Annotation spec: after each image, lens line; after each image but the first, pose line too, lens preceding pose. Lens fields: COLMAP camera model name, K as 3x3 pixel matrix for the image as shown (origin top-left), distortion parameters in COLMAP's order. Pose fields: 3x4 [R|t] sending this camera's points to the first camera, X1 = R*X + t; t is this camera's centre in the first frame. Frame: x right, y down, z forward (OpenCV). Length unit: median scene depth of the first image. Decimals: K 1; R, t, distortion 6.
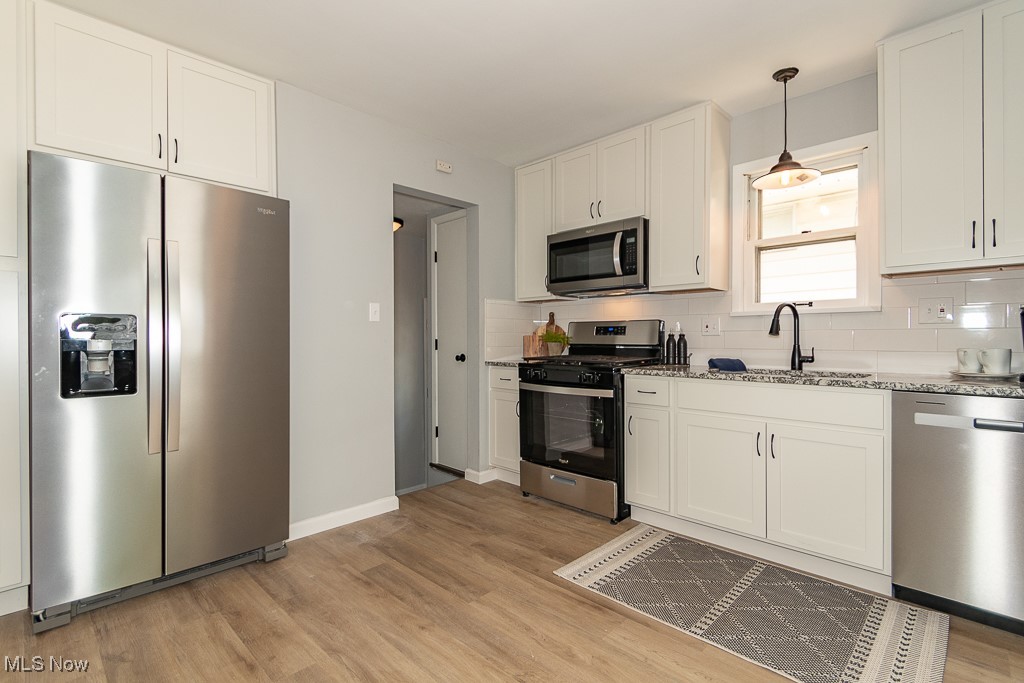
lens RADIAL K [[474.2, 0, 511.4], [0, 474.2, 344.5], [0, 0, 1]] dist [0.008012, -0.003495]
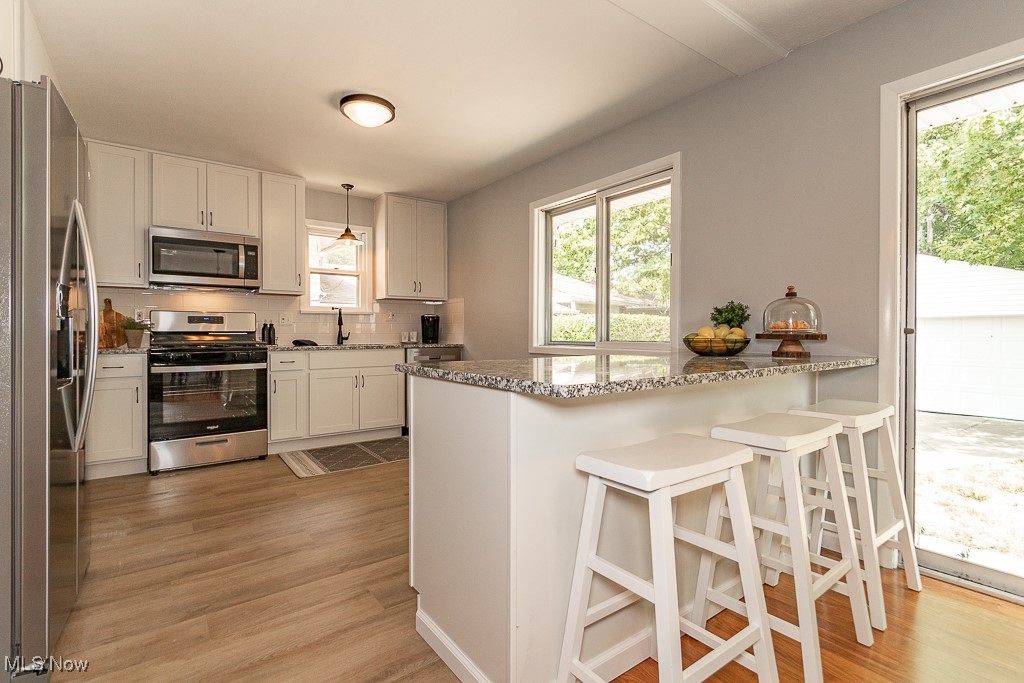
lens RADIAL K [[474.2, 0, 505.3], [0, 474.2, 337.3], [0, 0, 1]] dist [0.008012, -0.003495]
pose [[0.172992, -0.012697, 0.984841, -1.043112], [0.013266, 0.999856, 0.010560, 0.015019], [-0.984834, 0.011239, 0.173136, 0.059792]]
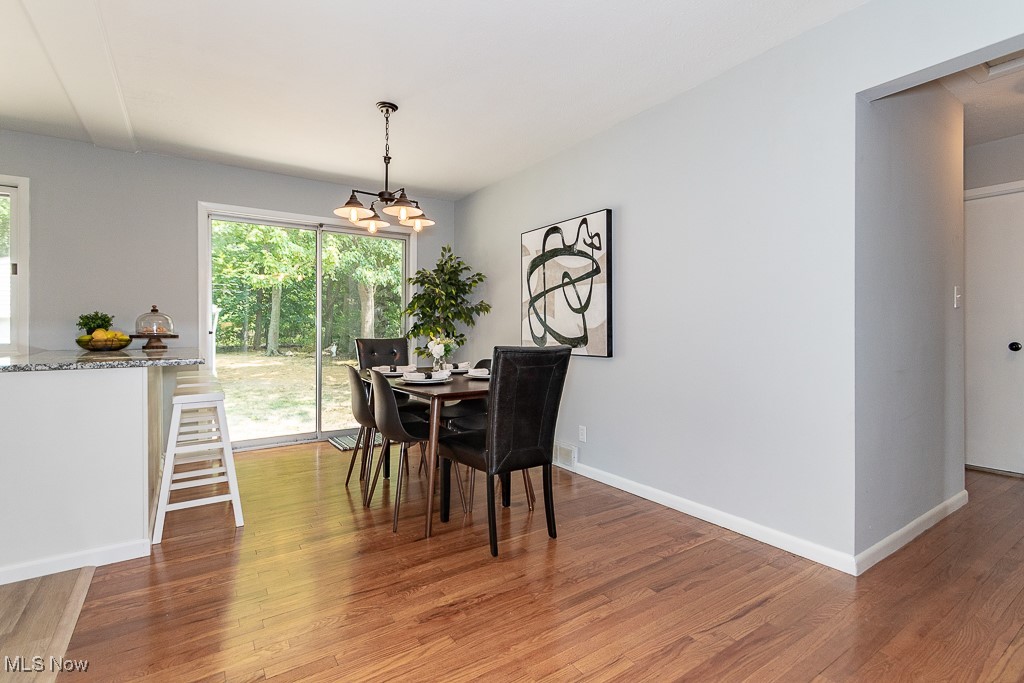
lens RADIAL K [[474.2, 0, 508.1], [0, 474.2, 321.4], [0, 0, 1]] dist [0.008012, -0.003495]
pose [[-0.977364, 0.004608, 0.211515, -1.399014], [0.004325, 0.999989, -0.001799, -0.006416], [-0.211521, -0.000843, -0.977373, 0.815157]]
